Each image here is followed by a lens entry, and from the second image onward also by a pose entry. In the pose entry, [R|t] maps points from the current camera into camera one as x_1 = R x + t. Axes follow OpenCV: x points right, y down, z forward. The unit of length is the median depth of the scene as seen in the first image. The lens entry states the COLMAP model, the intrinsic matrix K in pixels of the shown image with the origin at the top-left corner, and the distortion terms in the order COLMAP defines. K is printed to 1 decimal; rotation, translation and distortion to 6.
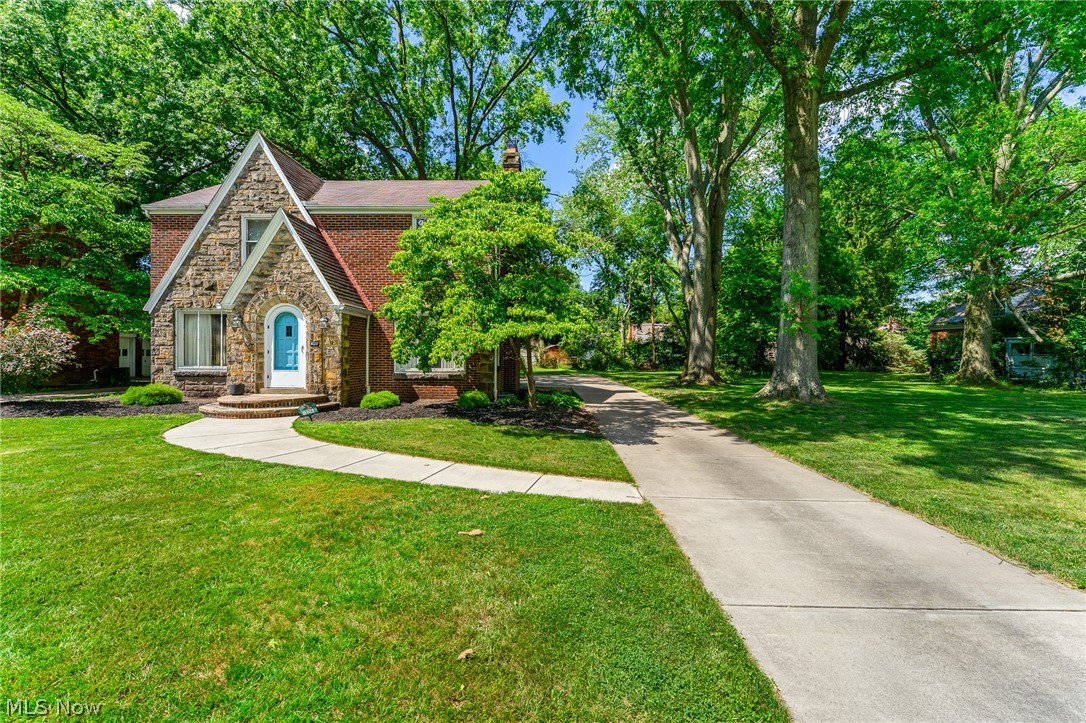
lens RADIAL K [[441.9, 0, 541.8], [0, 441.9, 357.9], [0, 0, 1]] dist [-0.000814, -0.000097]
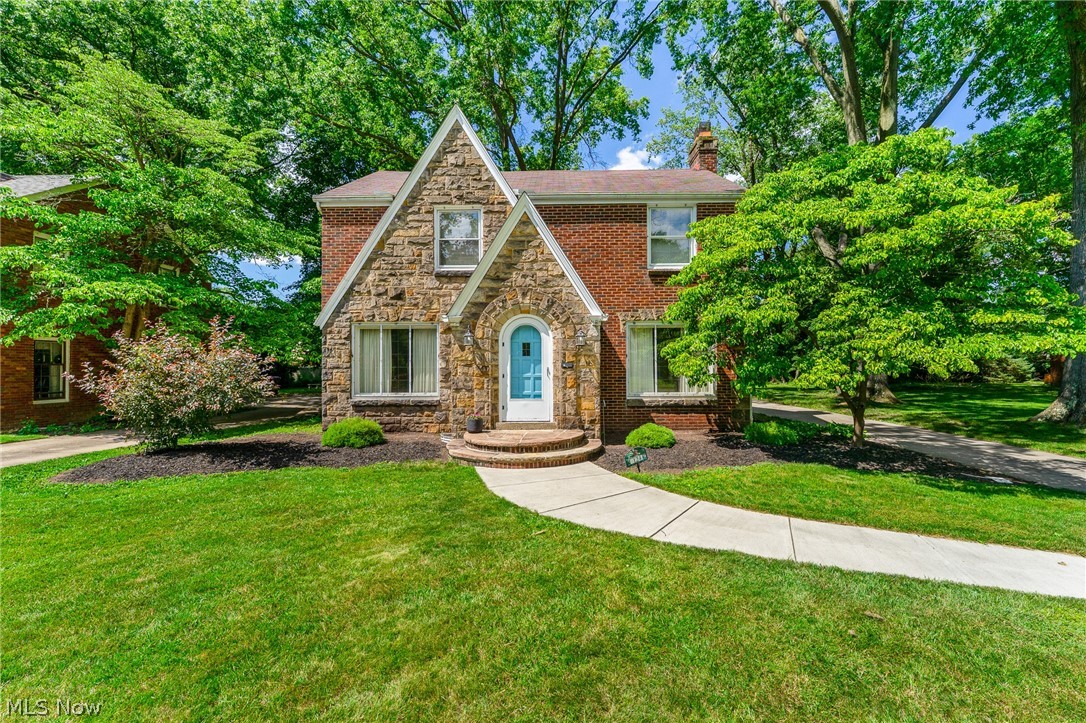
lens RADIAL K [[452.2, 0, 549.6], [0, 452.2, 359.3], [0, 0, 1]] dist [-0.002046, -0.000449]
pose [[0.999856, -0.012428, 0.011563, -0.484061], [0.012689, 0.999659, -0.022813, -0.021150], [-0.011276, 0.022956, 0.999673, 0.171741]]
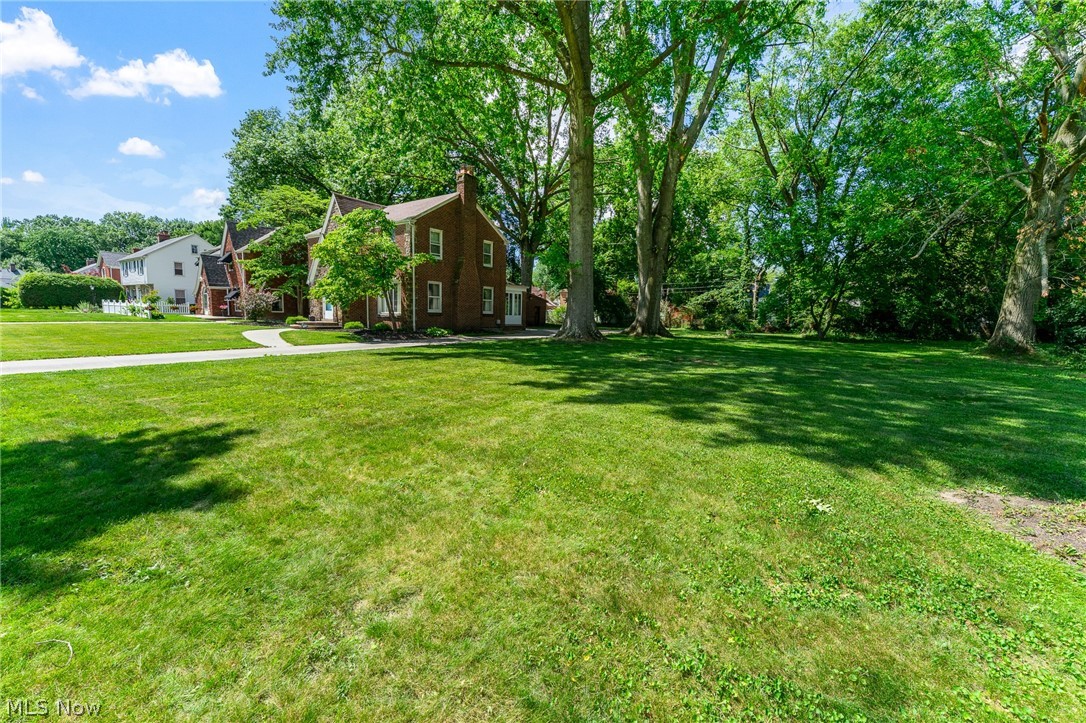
lens RADIAL K [[432.2, 0, 544.6], [0, 432.2, 360.5], [0, 0, 1]] dist [-0.001405, 0.000390]
pose [[0.838100, 0.073966, -0.540479, 1.289022], [-0.025540, 0.994999, 0.096564, 0.034829], [0.544919, -0.067127, 0.835797, -0.177021]]
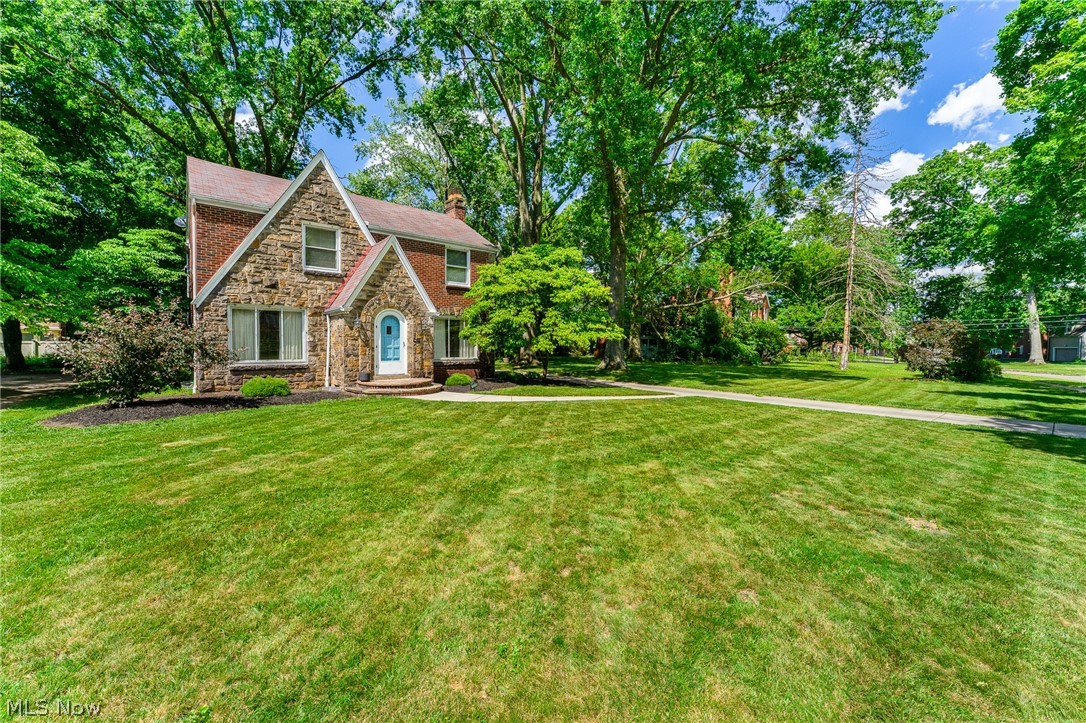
lens RADIAL K [[435.0, 0, 542.8], [0, 435.0, 358.3], [0, 0, 1]] dist [-0.002600, -0.000357]
pose [[0.742443, -0.023736, 0.669488, -0.972574], [0.006056, 0.999569, 0.028722, -0.011588], [-0.669882, -0.017270, 0.742267, -0.207556]]
